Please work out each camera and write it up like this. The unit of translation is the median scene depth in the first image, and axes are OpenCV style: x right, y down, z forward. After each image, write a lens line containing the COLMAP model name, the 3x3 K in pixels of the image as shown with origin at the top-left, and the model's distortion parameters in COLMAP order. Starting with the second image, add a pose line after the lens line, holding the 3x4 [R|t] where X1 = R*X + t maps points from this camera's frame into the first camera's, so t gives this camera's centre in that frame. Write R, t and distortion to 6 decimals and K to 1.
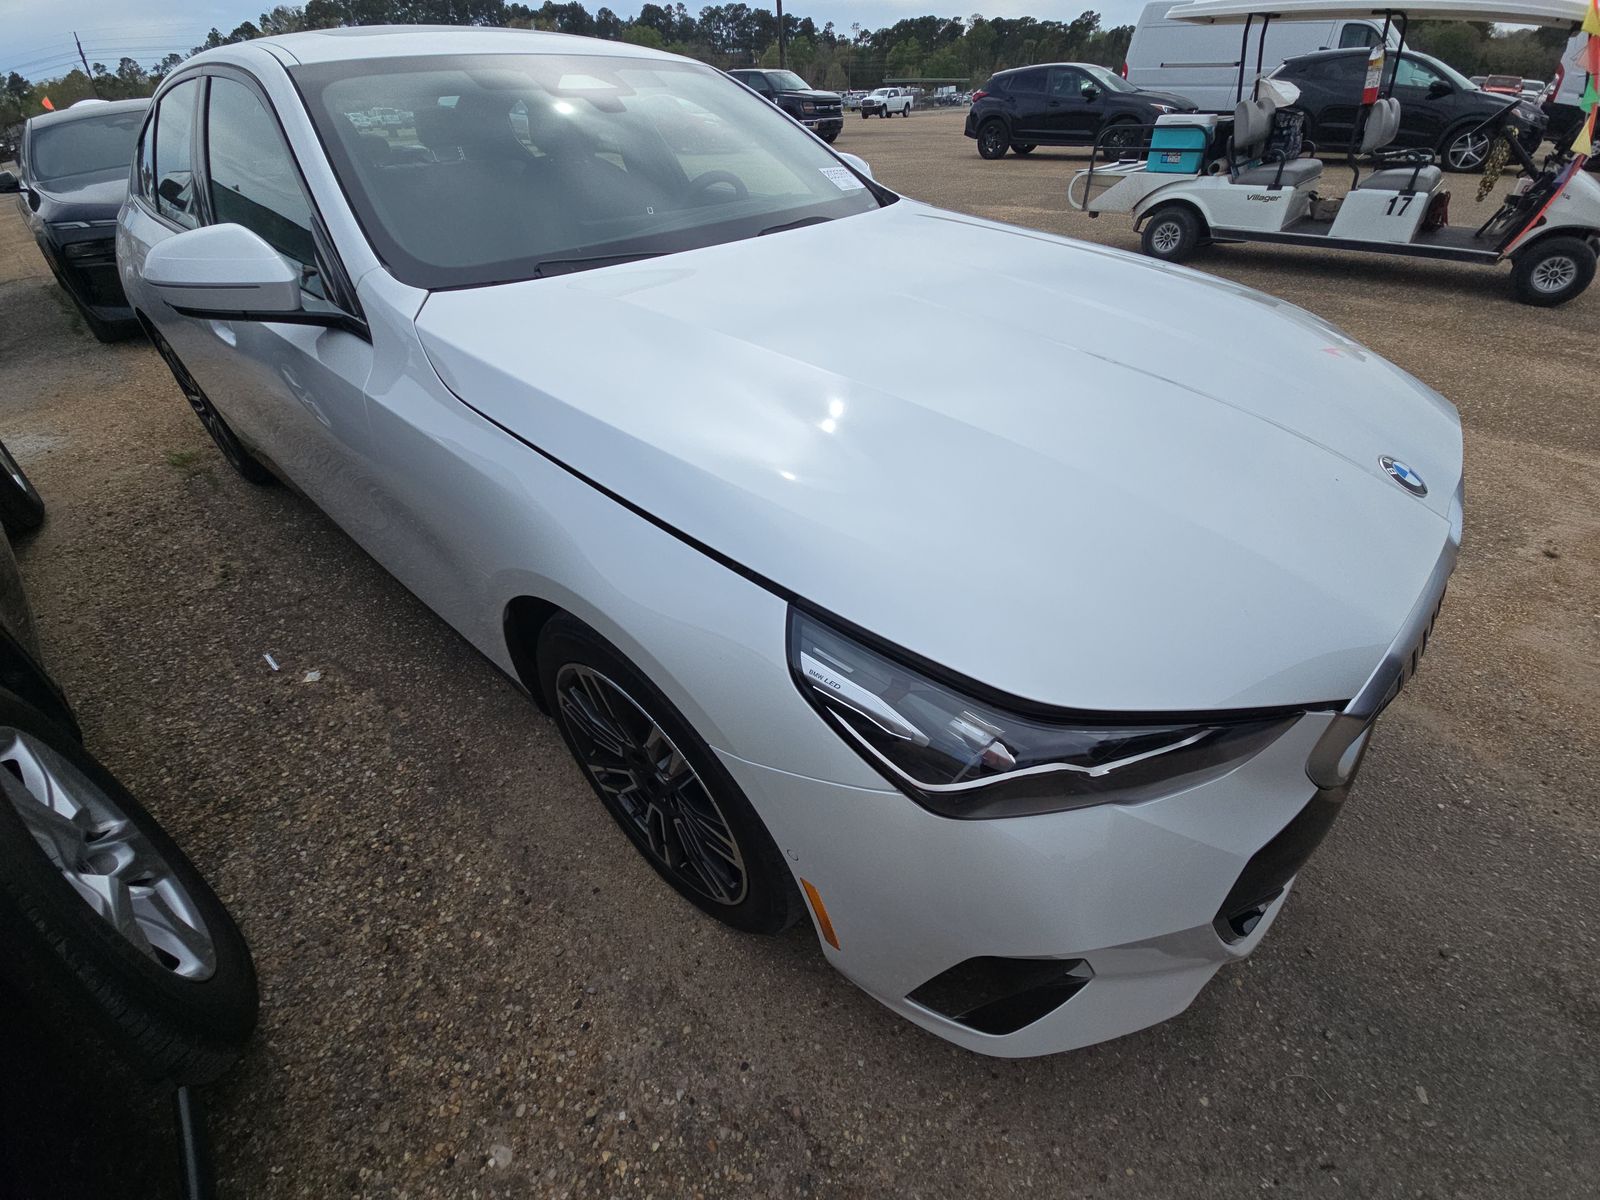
lens RADIAL K [[651.8, 0, 800.6], [0, 651.8, 599.7], [0, 0, 1]] dist [0.000014, -0.008416]
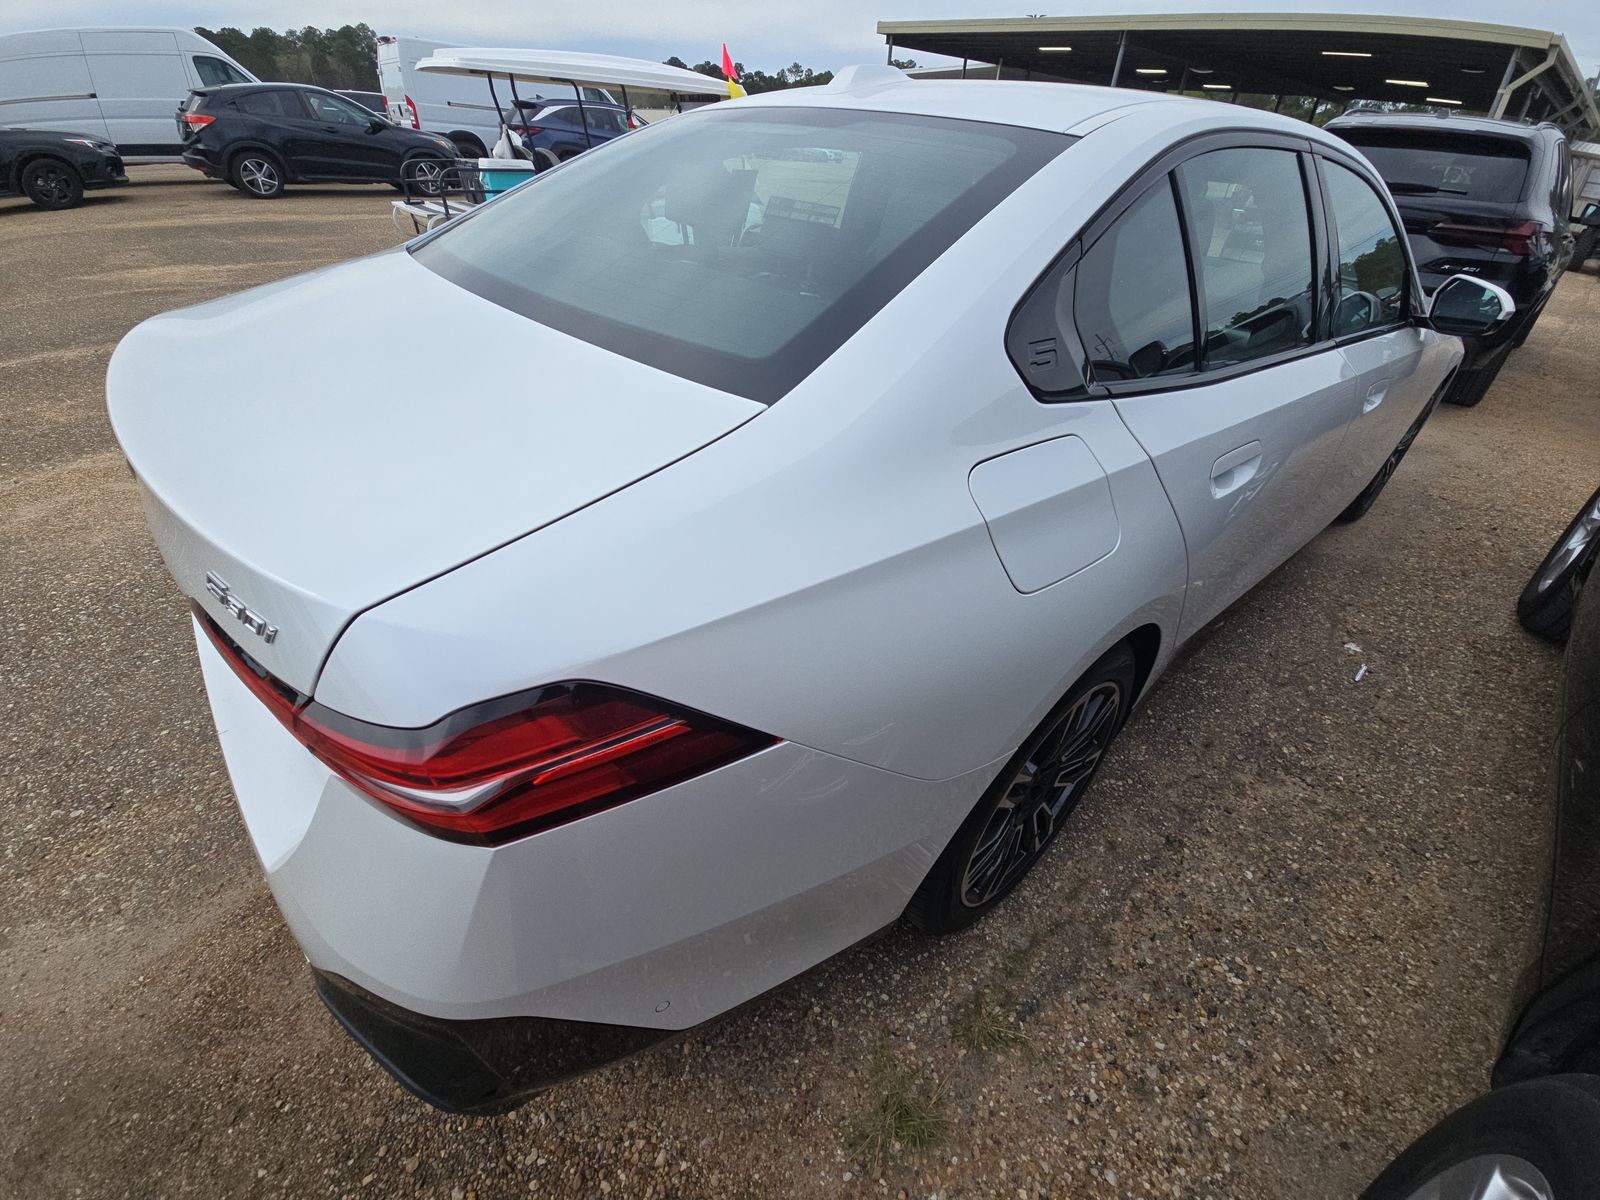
lens RADIAL K [[651.8, 0, 802.9], [0, 651.8, 594.6], [0, 0, 1]] dist [0.000014, -0.008416]
pose [[0.136722, -0.547764, 0.825386, -1.801013], [0.571506, 0.724181, 0.385932, -0.992027], [-0.809128, 0.418948, 0.412062, 1.260559]]
